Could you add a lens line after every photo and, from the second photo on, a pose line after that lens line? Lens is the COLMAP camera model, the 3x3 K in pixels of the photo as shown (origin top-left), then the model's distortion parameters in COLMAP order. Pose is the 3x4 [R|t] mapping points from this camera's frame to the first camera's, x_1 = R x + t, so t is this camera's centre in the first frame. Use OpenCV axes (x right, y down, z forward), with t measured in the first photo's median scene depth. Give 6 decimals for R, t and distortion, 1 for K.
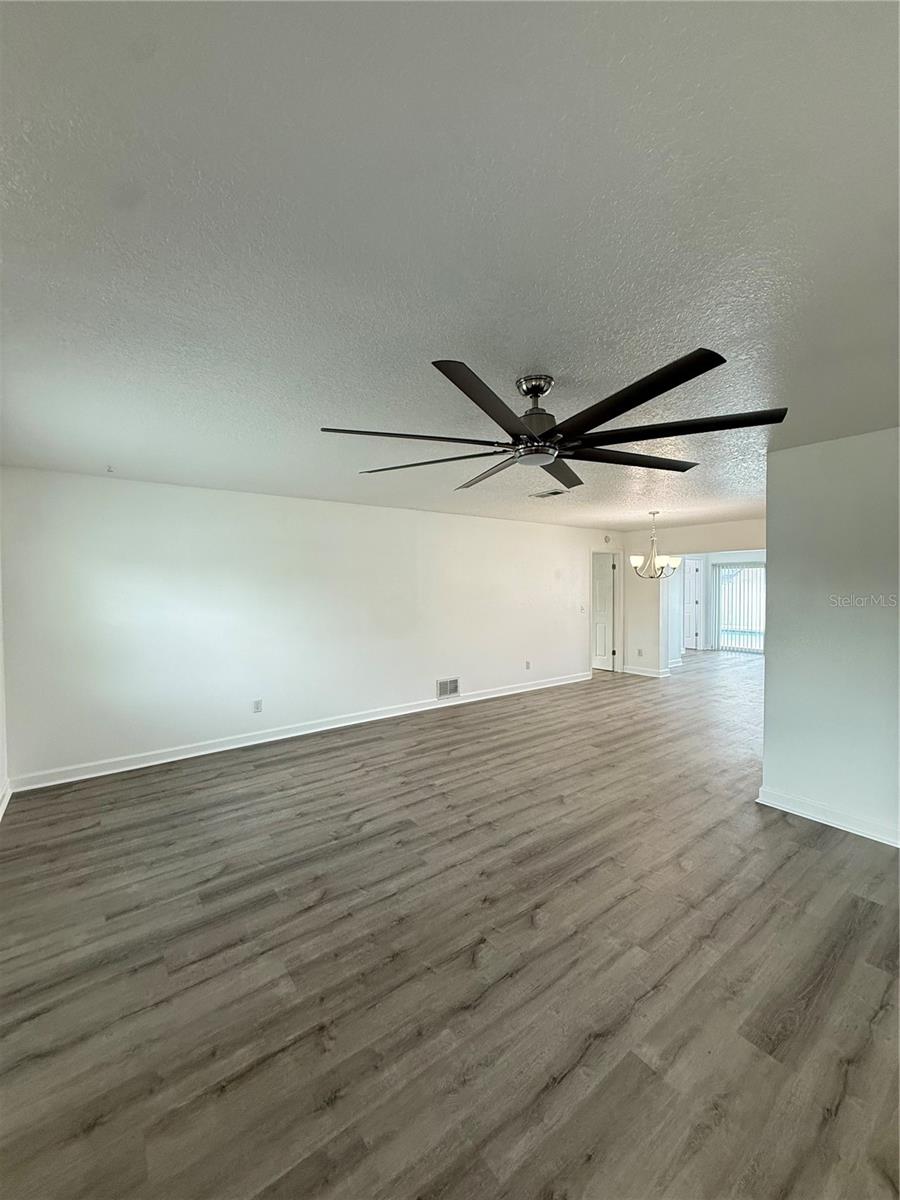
lens RADIAL K [[476.7, 0, 450.7], [0, 476.7, 597.8], [0, 0, 1]] dist [0.000102, -0.000037]
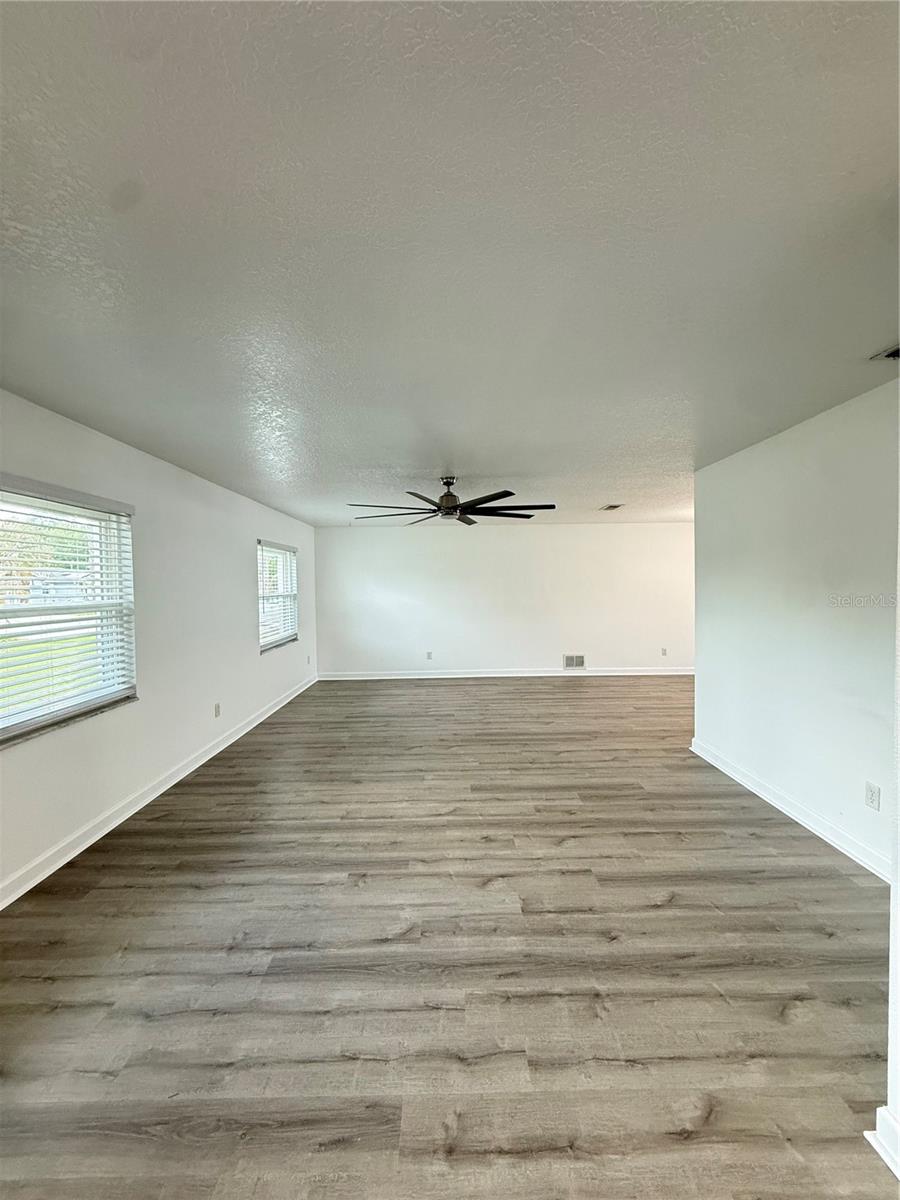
lens RADIAL K [[476.7, 0, 450.7], [0, 476.7, 597.8], [0, 0, 1]] dist [0.000102, -0.000037]
pose [[0.798463, 0.004172, -0.602030, 0.761295], [-0.000777, 0.999982, 0.005899, 0.017858], [0.602044, -0.004242, 0.798452, -0.329681]]
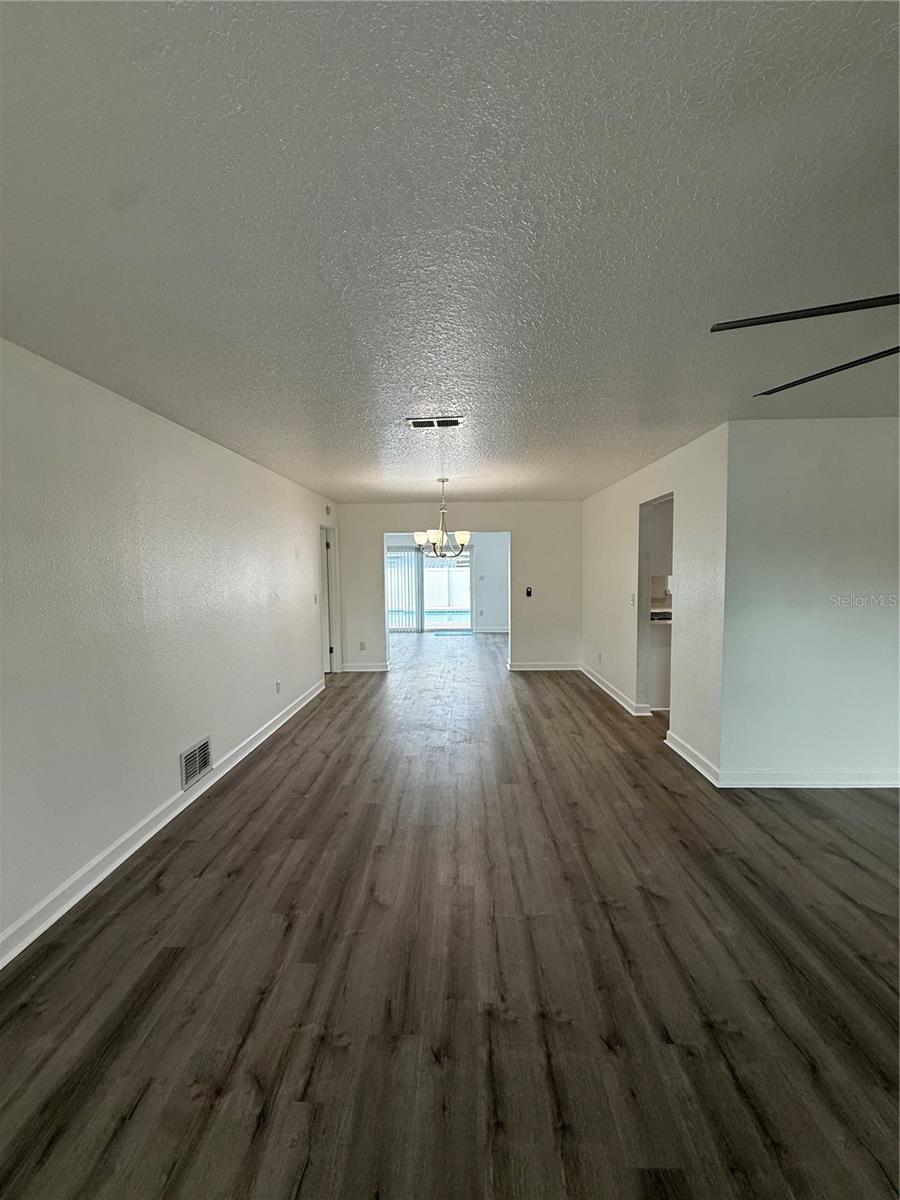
lens RADIAL K [[484.4, 0, 447.7], [0, 484.4, 568.9], [0, 0, 1]] dist [-0.000202, -0.000036]
pose [[0.629615, -0.008666, 0.776859, -0.373750], [0.034704, 0.999253, -0.016979, -0.006388], [-0.776132, 0.037651, 0.629445, 0.677559]]
